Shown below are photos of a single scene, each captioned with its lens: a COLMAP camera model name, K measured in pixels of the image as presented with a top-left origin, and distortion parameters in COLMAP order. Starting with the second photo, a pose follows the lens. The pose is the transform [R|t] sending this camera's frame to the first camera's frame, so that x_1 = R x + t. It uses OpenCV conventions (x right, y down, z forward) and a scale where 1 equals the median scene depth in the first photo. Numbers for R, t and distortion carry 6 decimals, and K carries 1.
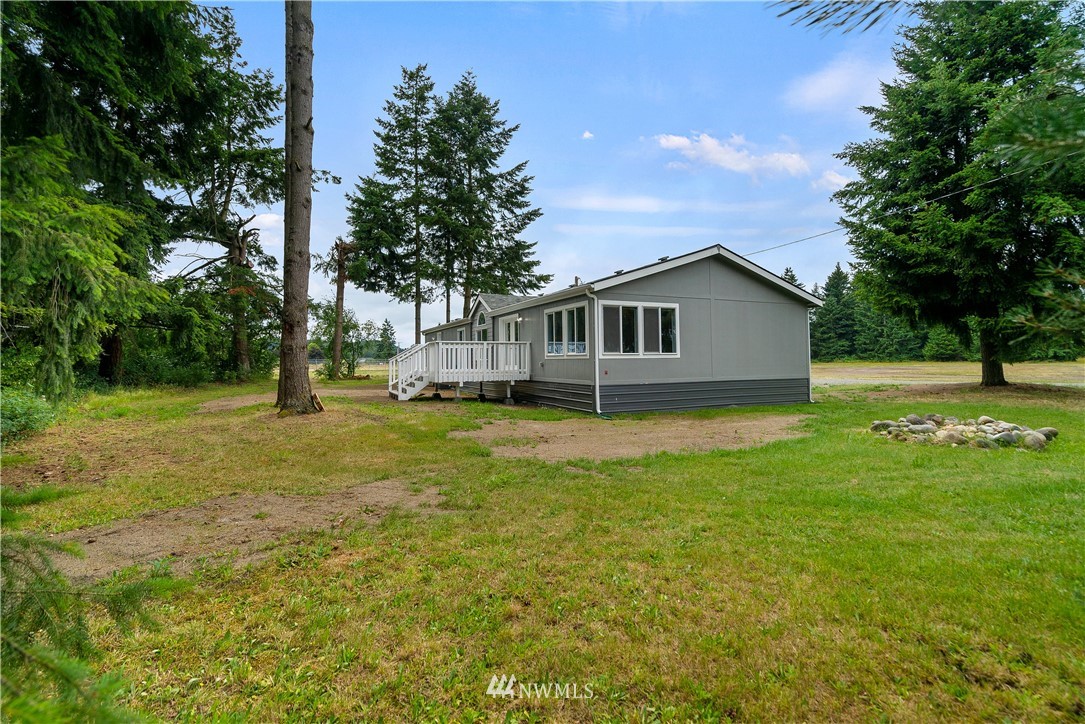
lens RADIAL K [[490.9, 0, 542.5], [0, 490.9, 362.0], [0, 0, 1]] dist [0.001382, -0.000119]
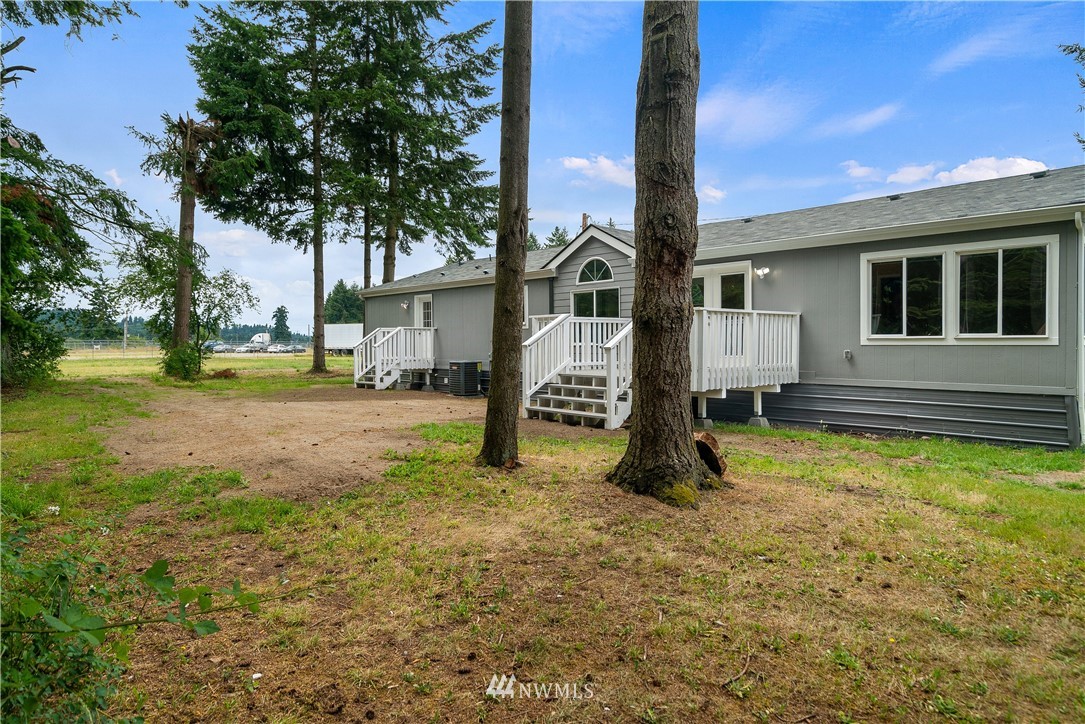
lens RADIAL K [[673.9, 0, 542.5], [0, 673.9, 362.0], [0, 0, 1]] dist [0.001152, -0.000944]
pose [[0.956846, -0.007710, 0.290494, -0.250297], [0.000211, 0.999666, 0.025837, -0.003197], [-0.290596, -0.024661, 0.956528, 0.184668]]
